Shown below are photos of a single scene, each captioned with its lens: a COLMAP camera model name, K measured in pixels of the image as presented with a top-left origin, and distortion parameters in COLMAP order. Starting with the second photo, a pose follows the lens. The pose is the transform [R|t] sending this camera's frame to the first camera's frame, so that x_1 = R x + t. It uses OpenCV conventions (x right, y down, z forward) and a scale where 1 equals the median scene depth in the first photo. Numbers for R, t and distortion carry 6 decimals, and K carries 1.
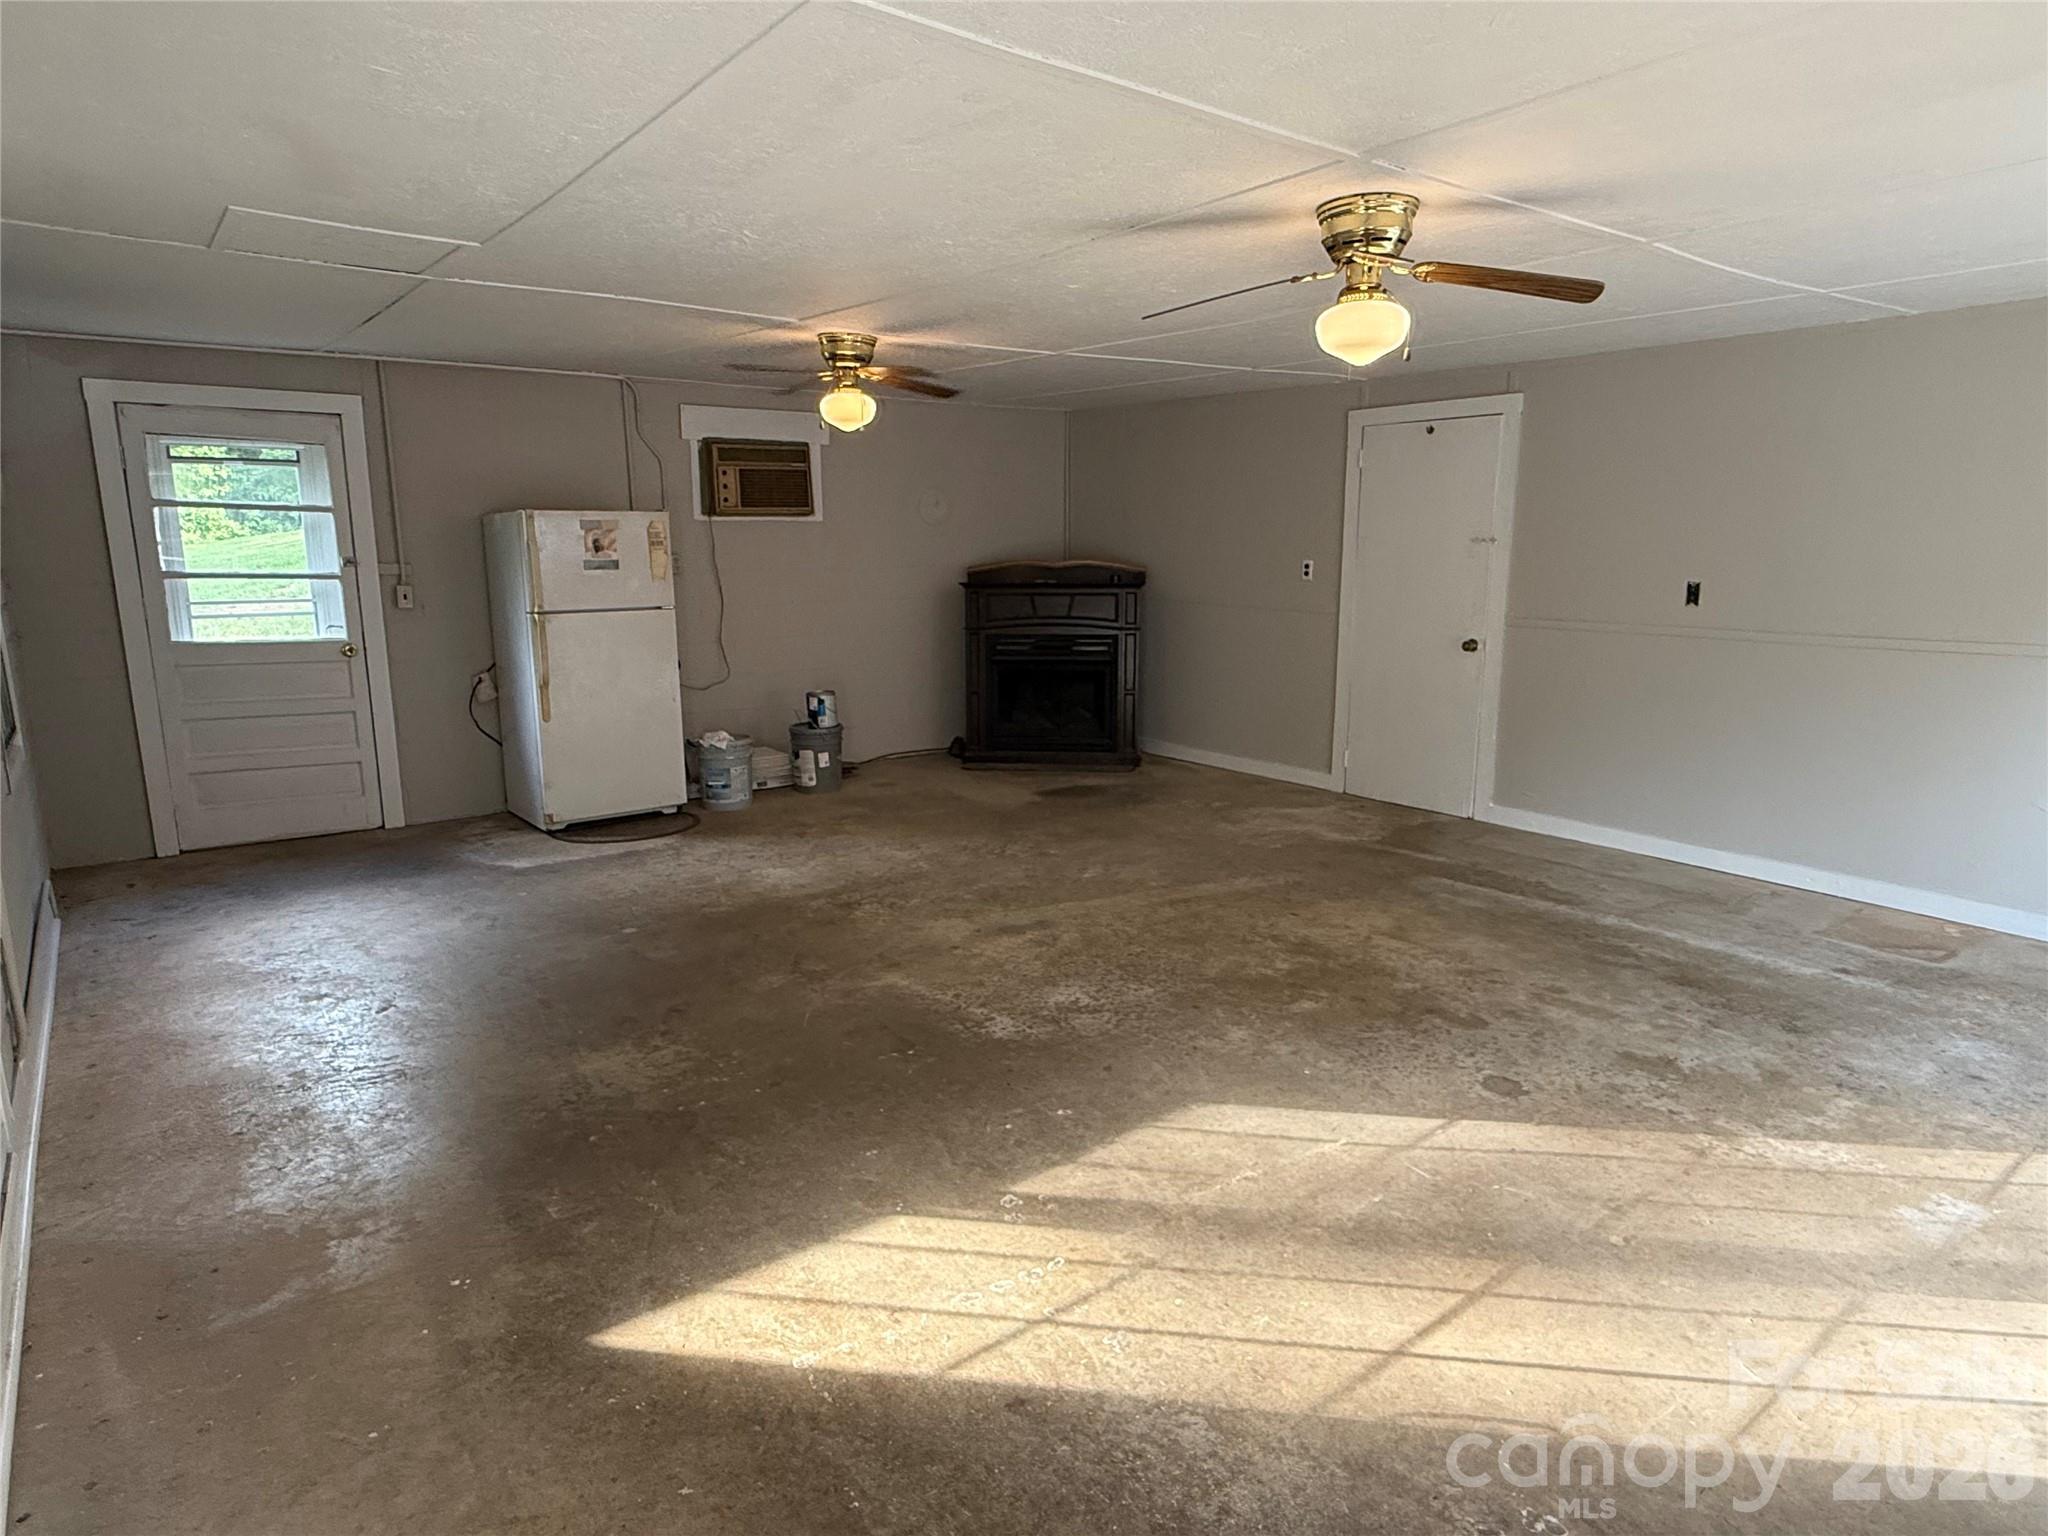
lens RADIAL K [[1183.7, 0, 1013.1], [0, 1183.7, 763.6], [0, 0, 1]] dist [0.002587, 0.000350]
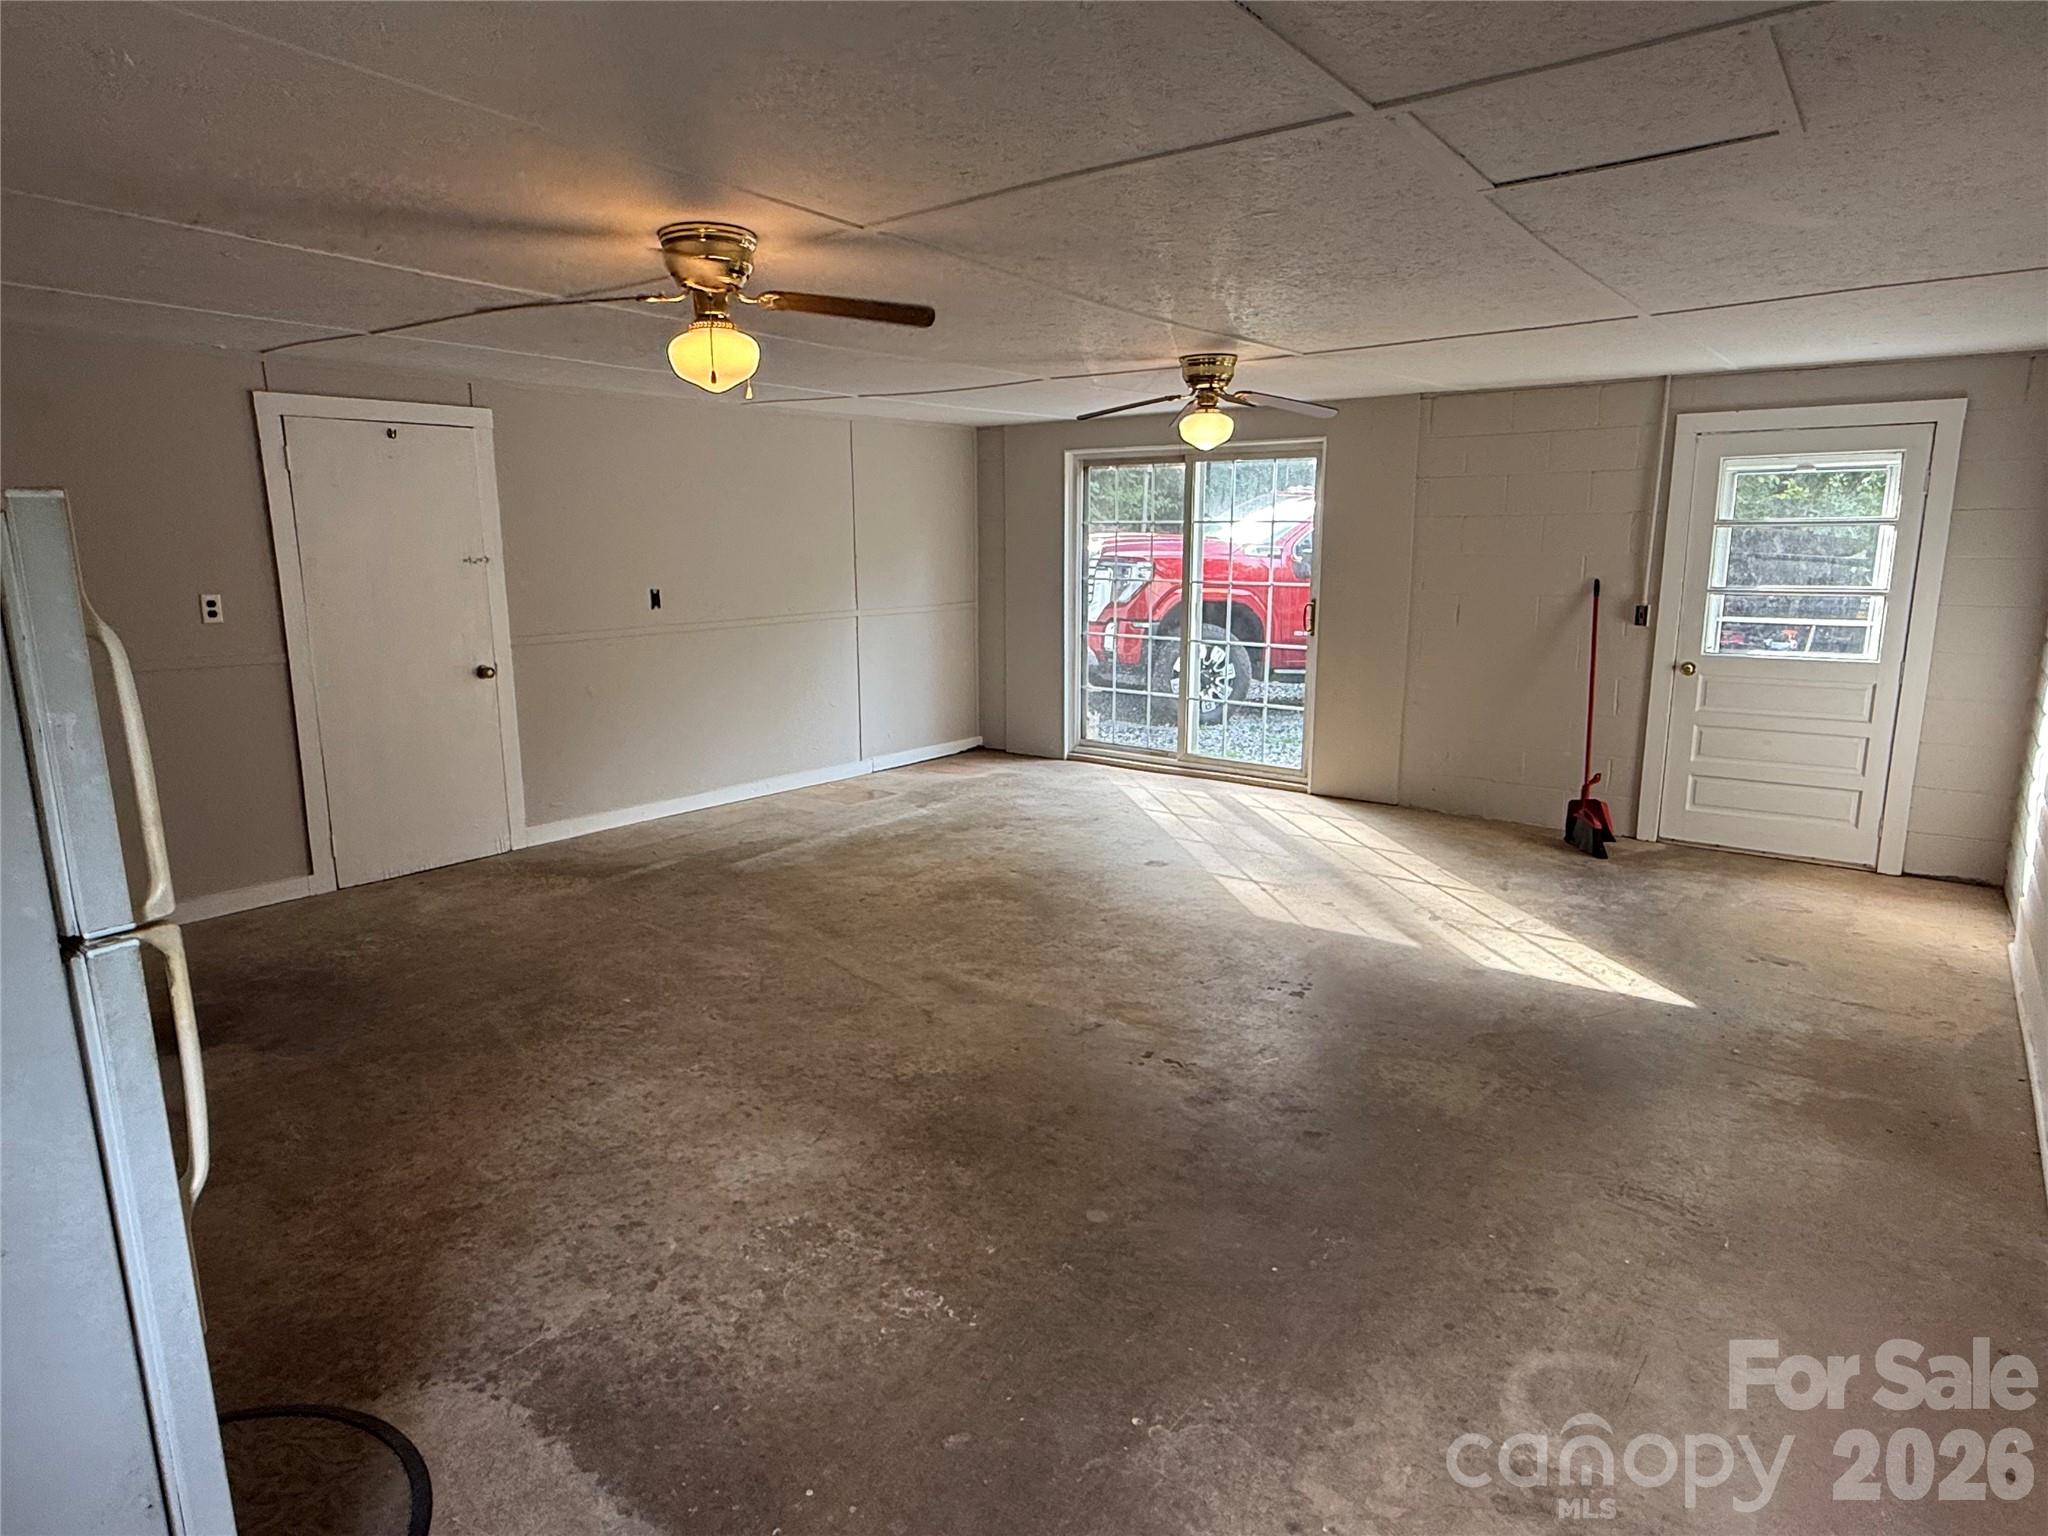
lens RADIAL K [[1183.7, 0, 1013.1], [0, 1183.7, 763.6], [0, 0, 1]] dist [0.002587, 0.000350]
pose [[-0.253294, -0.179870, 0.950520, -1.162832], [0.190496, 0.954050, 0.231302, -0.313392], [-0.948448, 0.239657, -0.207391, 1.522654]]
